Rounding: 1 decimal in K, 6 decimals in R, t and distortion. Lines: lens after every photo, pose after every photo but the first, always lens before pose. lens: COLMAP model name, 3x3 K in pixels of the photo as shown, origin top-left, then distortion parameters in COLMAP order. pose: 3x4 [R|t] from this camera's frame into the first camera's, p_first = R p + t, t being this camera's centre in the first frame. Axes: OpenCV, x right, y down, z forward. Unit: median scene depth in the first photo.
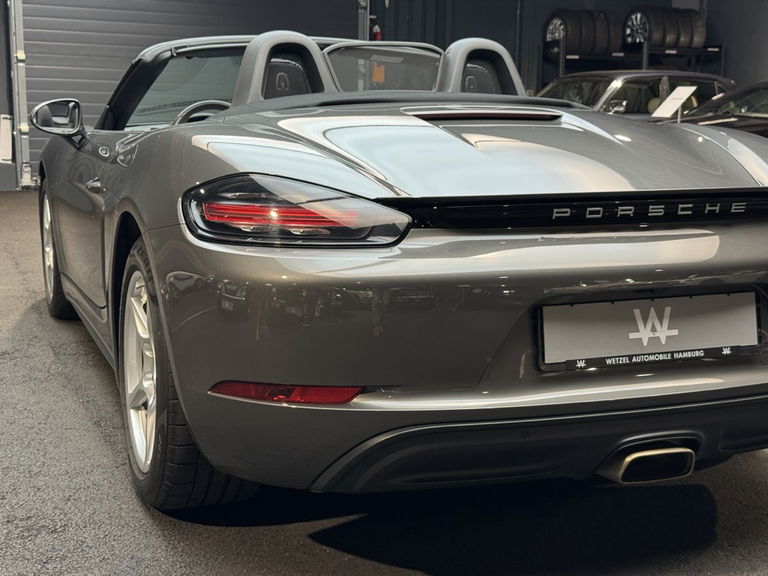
lens RADIAL K [[1059.1, 0, 383.7], [0, 1059.1, 302.6], [0, 0, 1]] dist [0.118517, 0.000000]
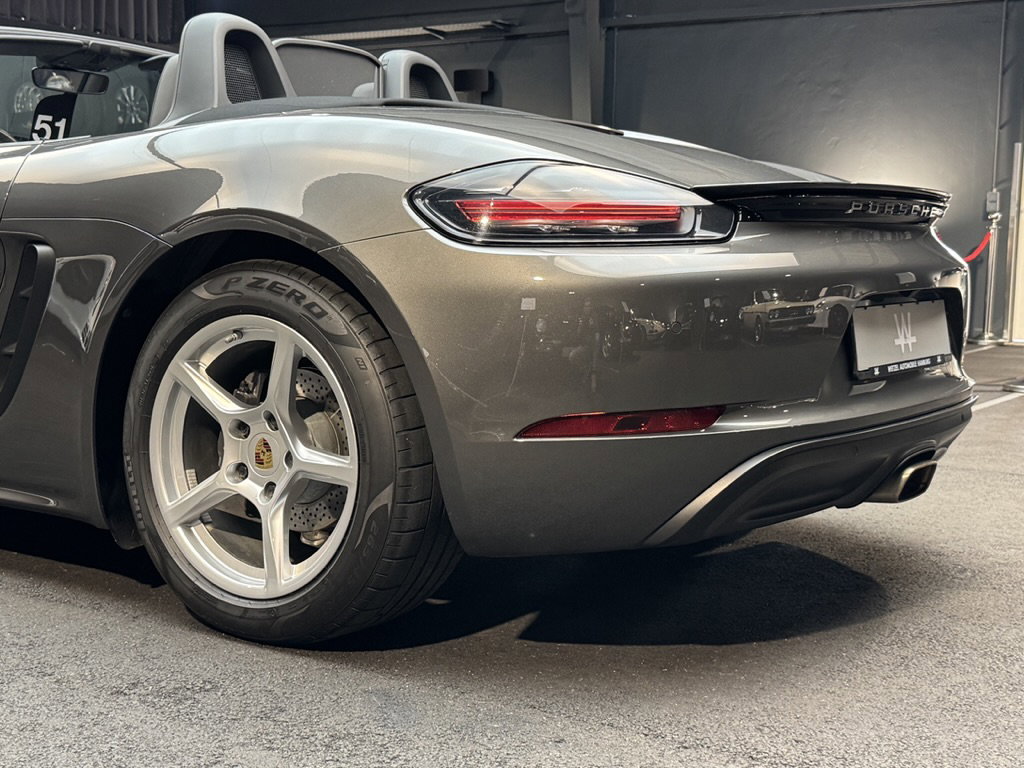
lens RADIAL K [[1412.1, 0, 511.1], [0, 1412.1, 383.2], [0, 0, 1]] dist [0.118517, 0.000000]
pose [[0.824872, -0.049992, 0.563105, -0.640370], [0.092721, 0.994557, -0.047527, 0.080328], [-0.557664, 0.091415, 0.825017, 0.128521]]
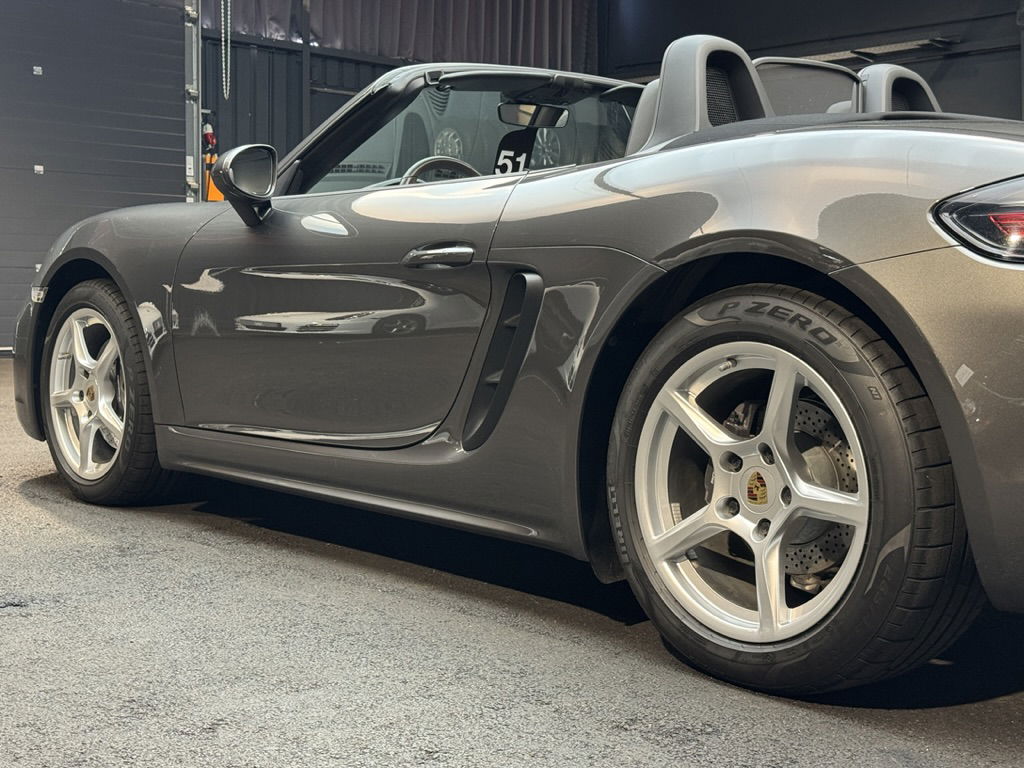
lens RADIAL K [[1491.4, 0, 513.1], [0, 1491.4, 387.7], [0, 0, 1]] dist [0.125009, 0.000000]
pose [[0.943502, -0.018971, 0.330824, -0.706766], [0.054580, 0.993621, -0.098683, 0.088871], [-0.326842, 0.111164, 0.938518, 0.164030]]
